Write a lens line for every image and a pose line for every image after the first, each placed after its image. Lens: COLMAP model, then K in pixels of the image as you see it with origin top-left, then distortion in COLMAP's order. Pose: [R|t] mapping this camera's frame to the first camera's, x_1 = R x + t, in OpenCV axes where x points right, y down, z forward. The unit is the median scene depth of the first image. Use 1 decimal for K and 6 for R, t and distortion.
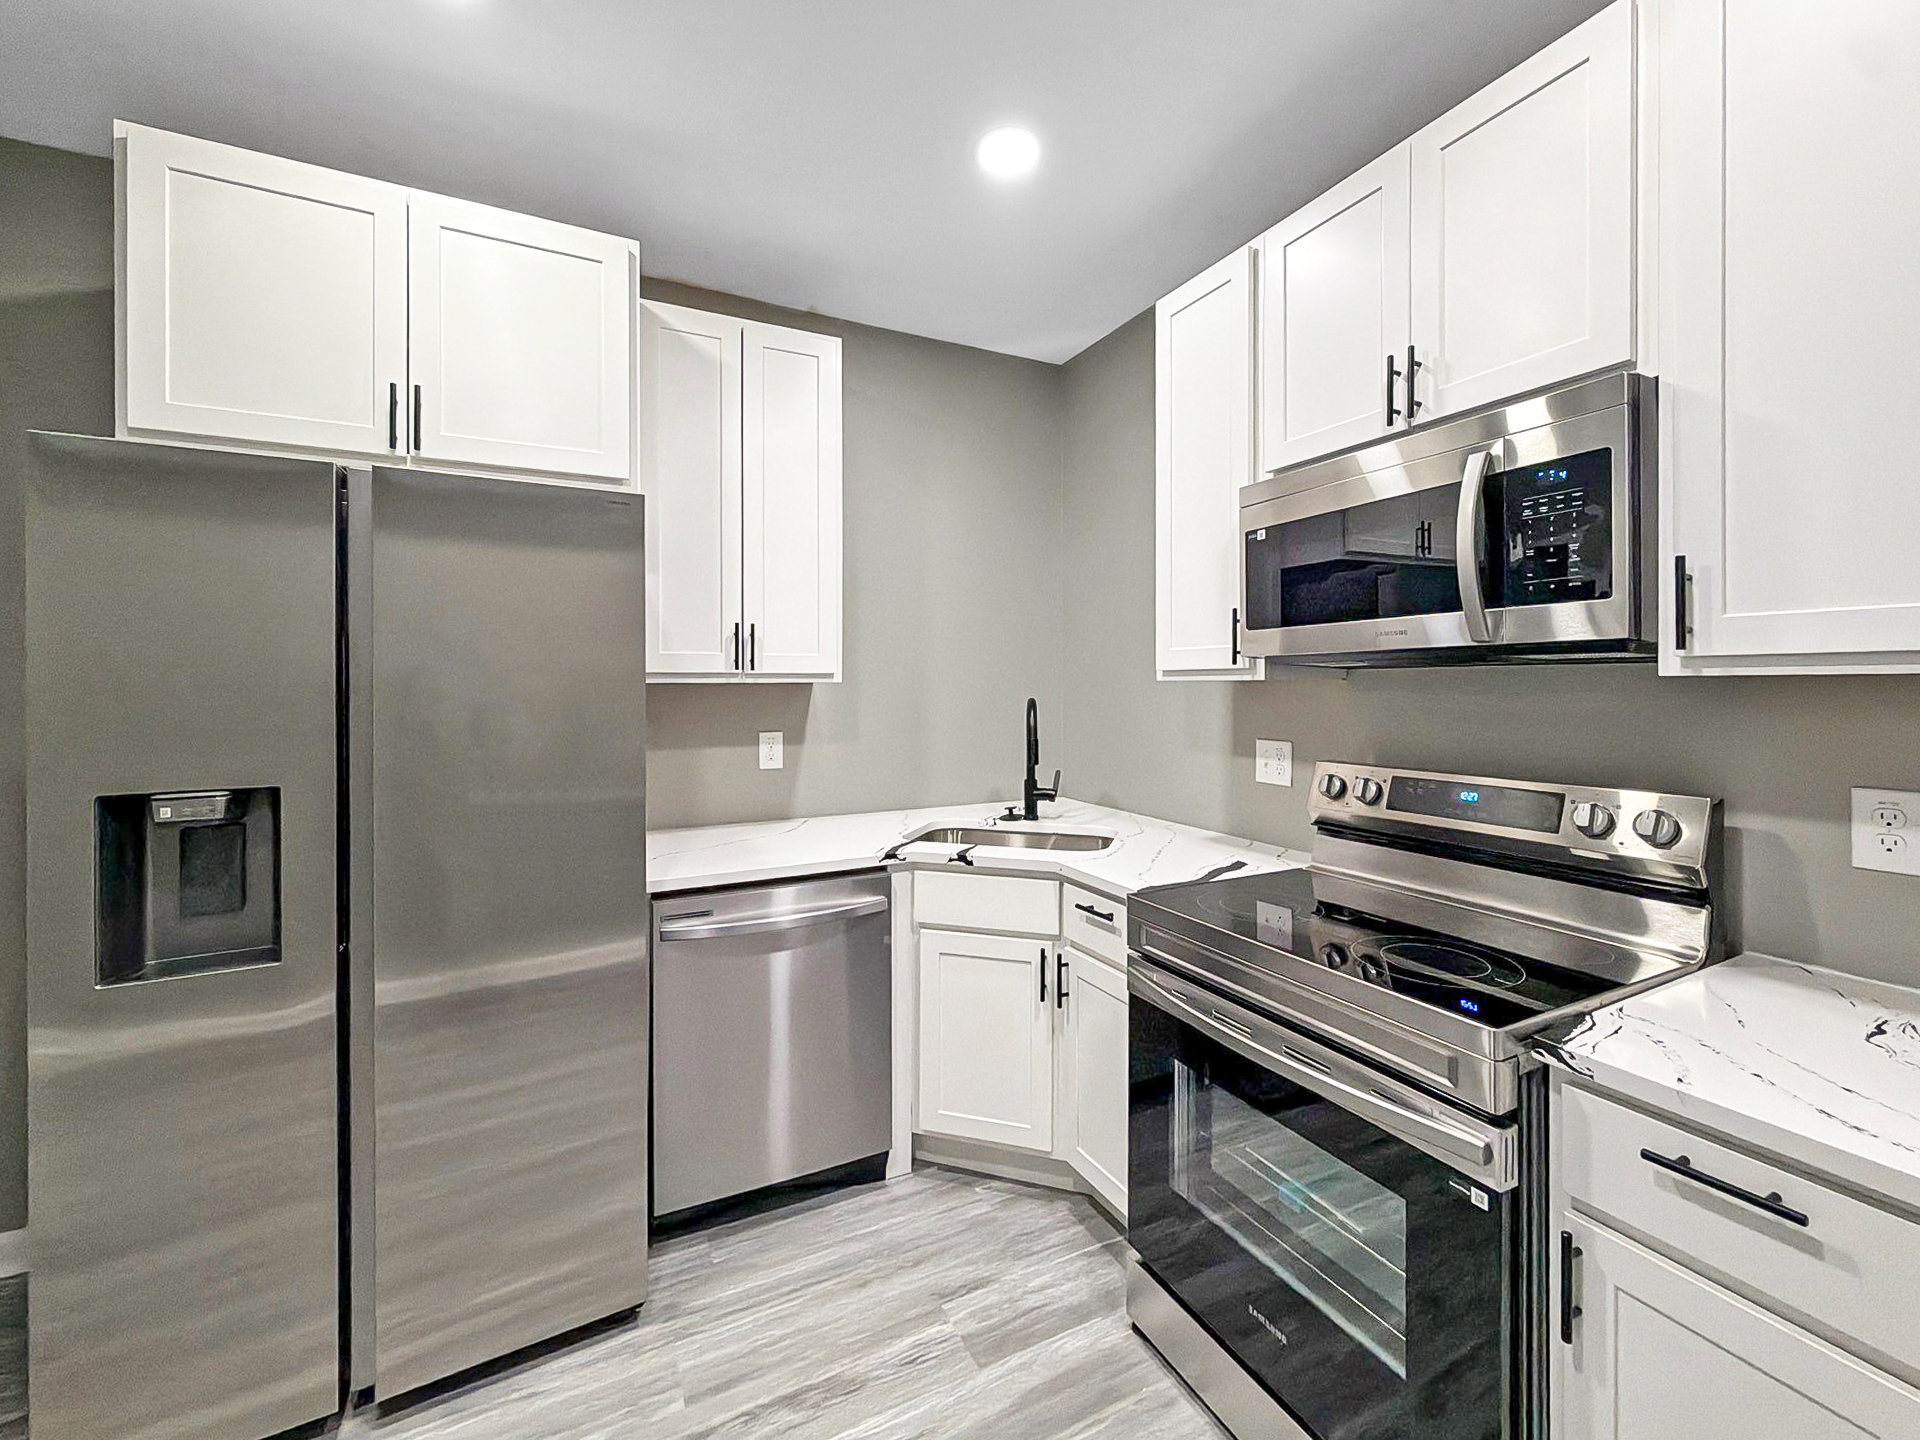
lens RADIAL K [[775.5, 0, 976.3], [0, 775.5, 701.5], [0, 0, 1]] dist [0.001464, -0.000524]
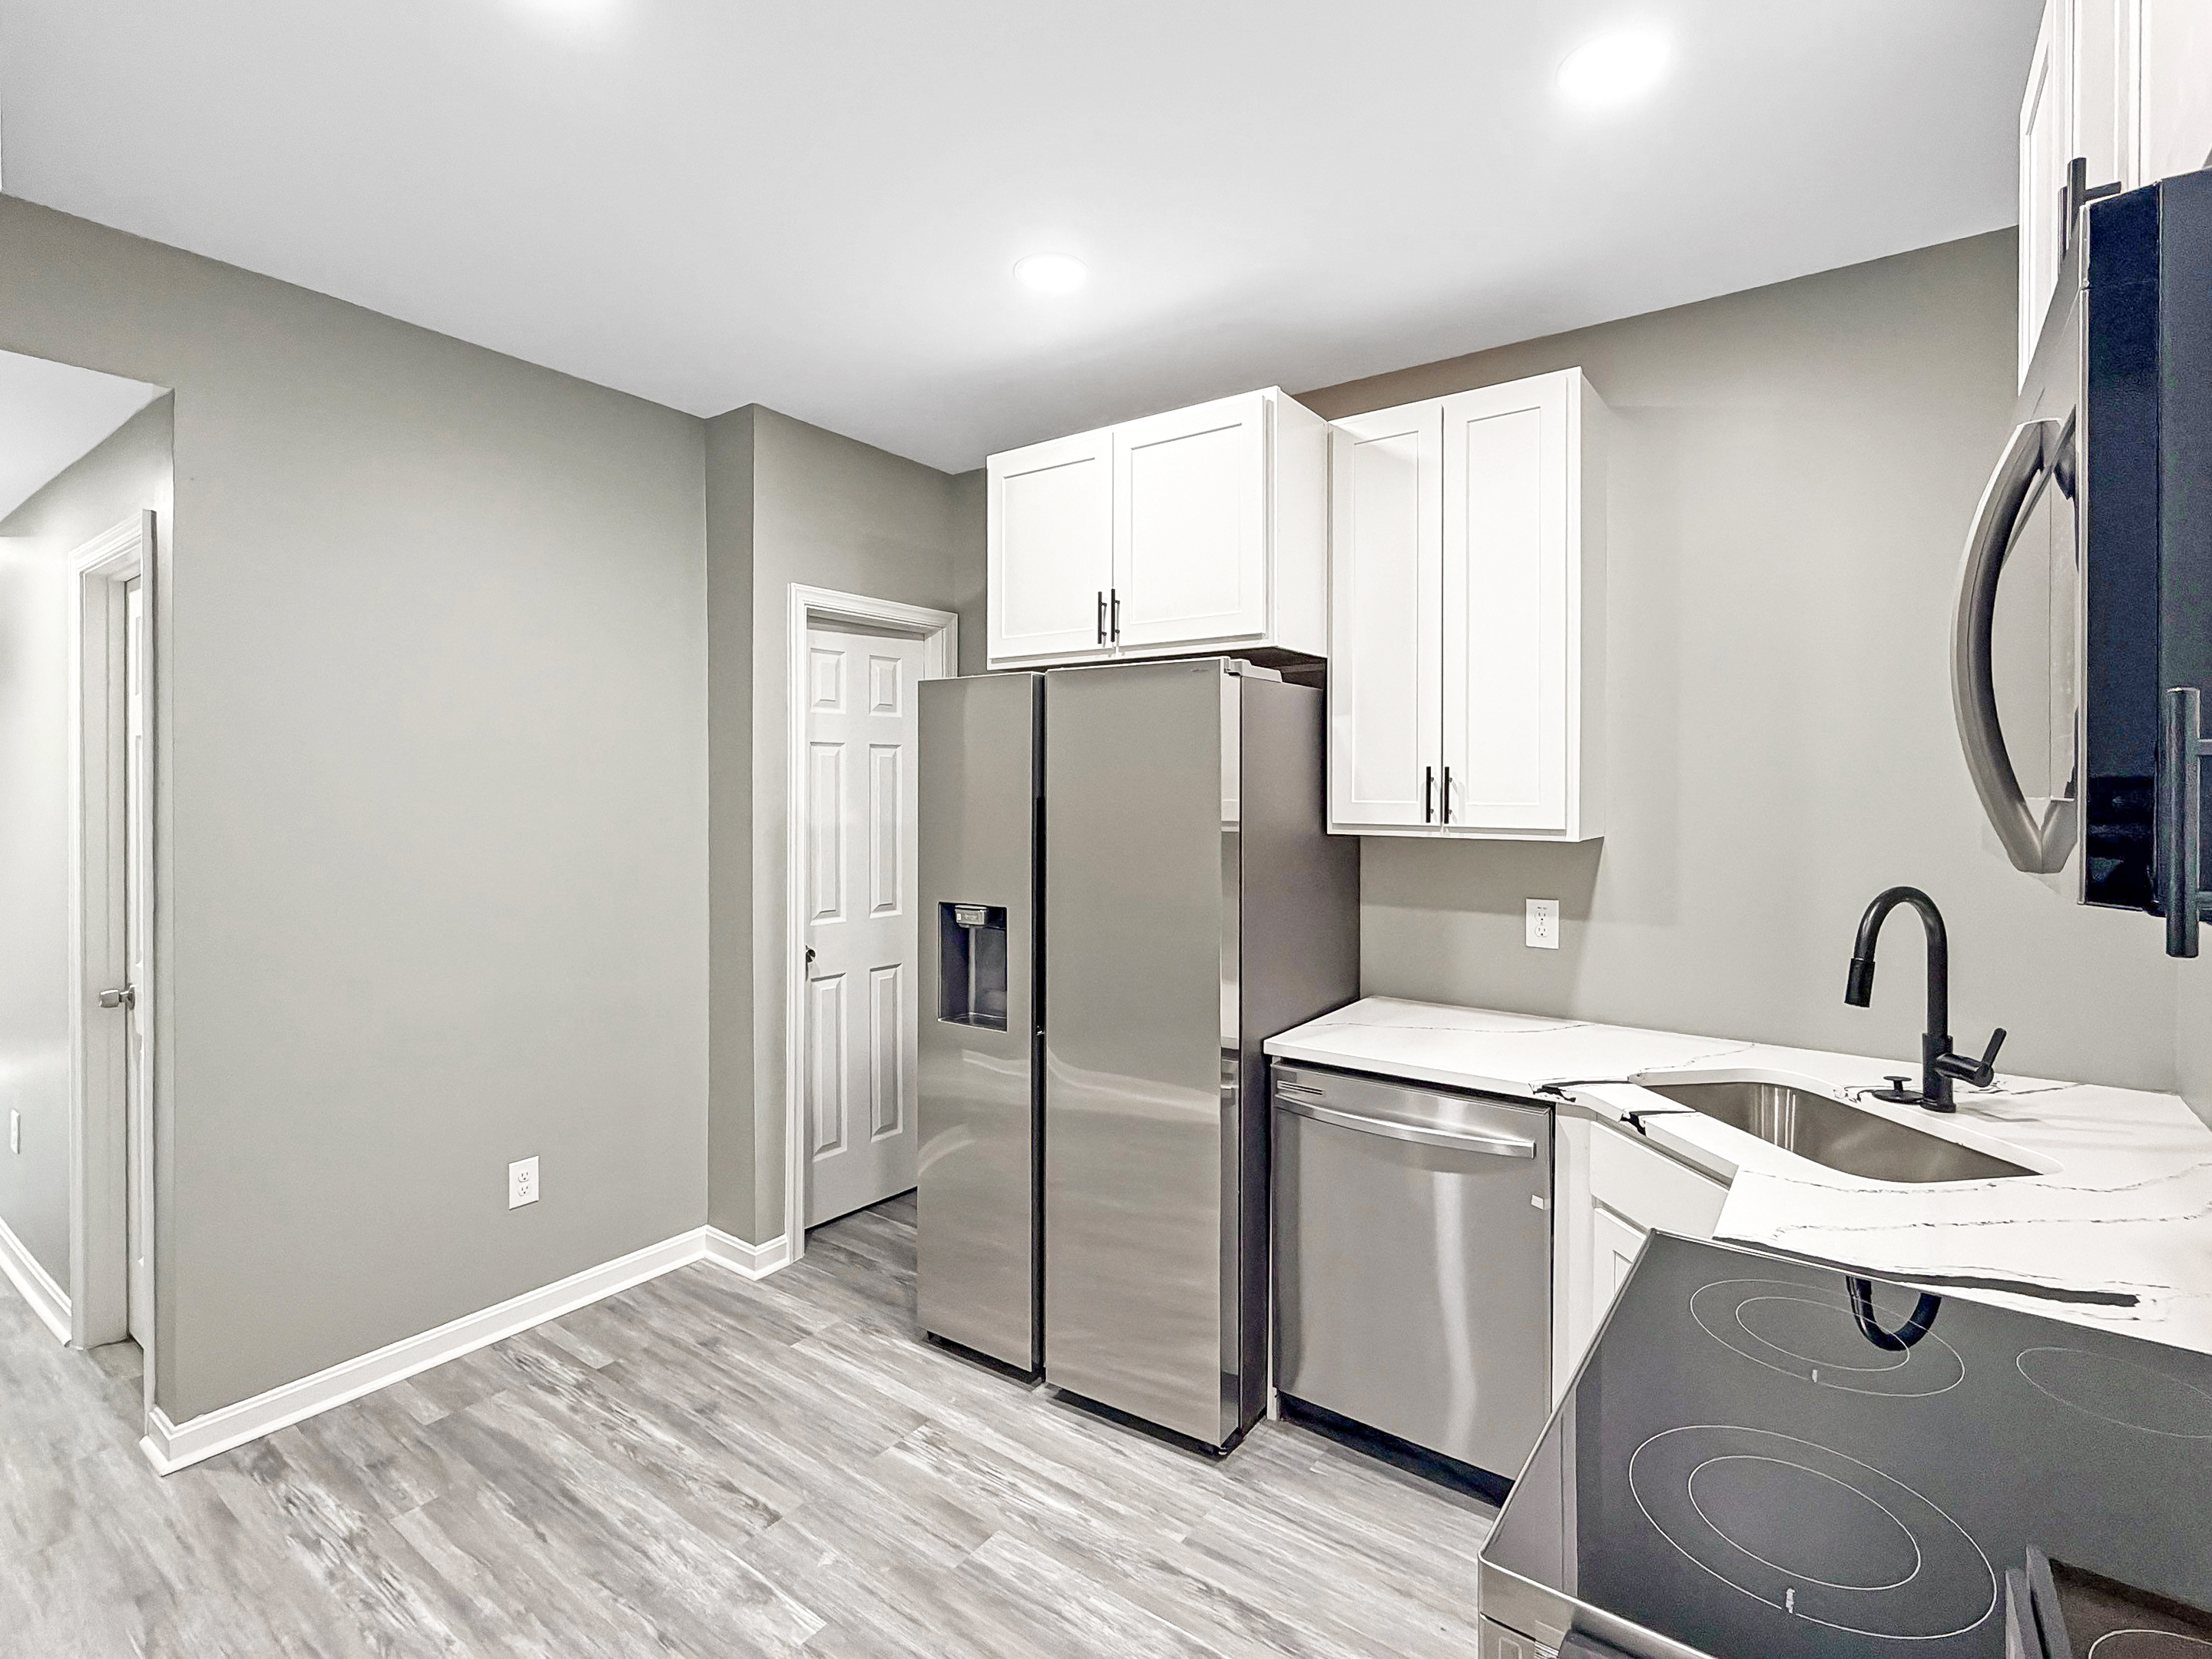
lens RADIAL K [[1070.0, 0, 1112.6], [0, 1070.0, 827.6], [0, 0, 1]] dist [-0.000036, 0.000067]
pose [[0.452165, 0.039676, -0.891051, 0.680670], [-0.025188, 0.999180, 0.031709, -0.077106], [0.891578, 0.008106, 0.452794, 0.214264]]
